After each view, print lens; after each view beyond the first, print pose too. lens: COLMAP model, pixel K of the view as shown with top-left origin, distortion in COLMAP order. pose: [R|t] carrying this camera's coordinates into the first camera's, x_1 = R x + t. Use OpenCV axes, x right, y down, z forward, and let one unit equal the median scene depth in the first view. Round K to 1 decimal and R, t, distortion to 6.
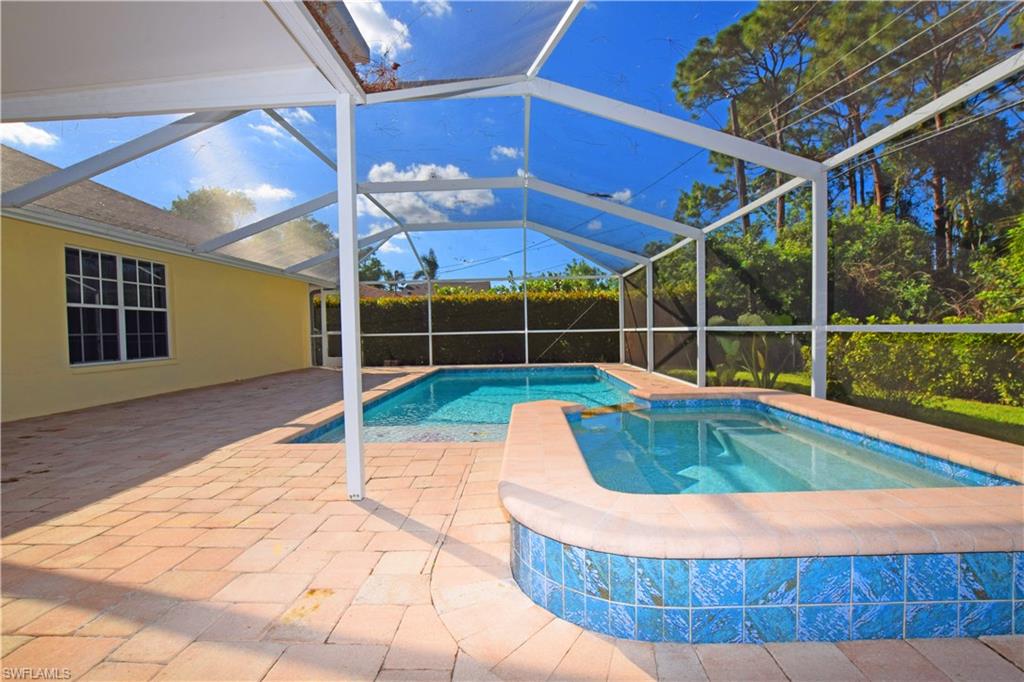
lens RADIAL K [[457.1, 0, 511.1], [0, 457.1, 342.7], [0, 0, 1]] dist [-0.032059, 0.004065]
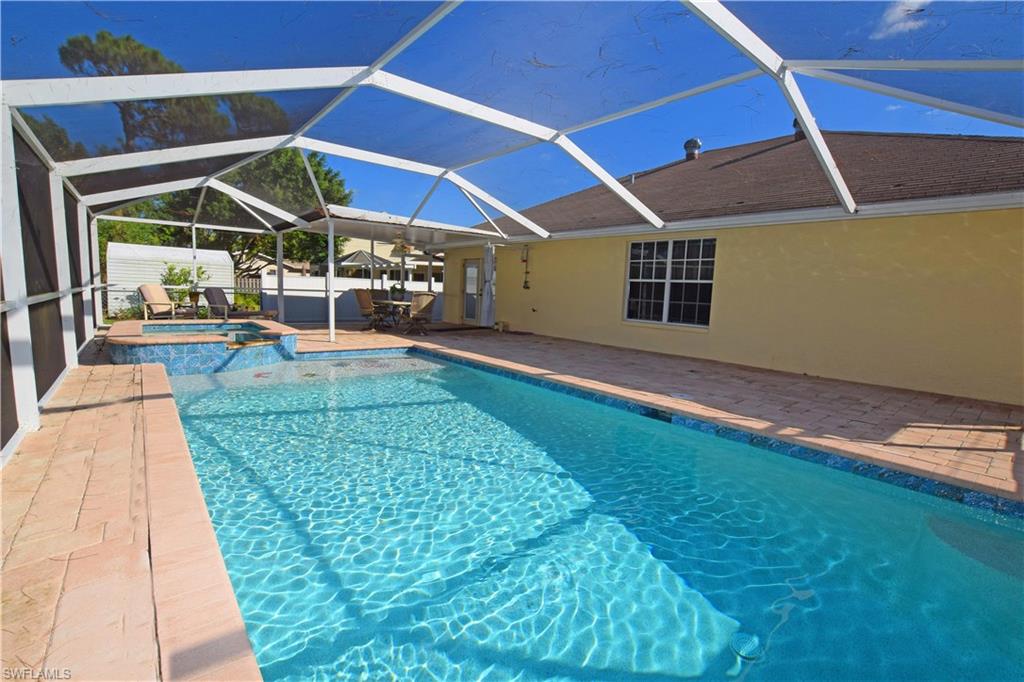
lens RADIAL K [[457.1, 0, 511.7], [0, 457.1, 342.8], [0, 0, 1]] dist [-0.032059, 0.004065]
pose [[-0.752440, 0.074195, -0.654469, 0.333499], [-0.036645, 0.987381, 0.154066, -0.087025], [0.657641, 0.139908, -0.740226, 1.680297]]
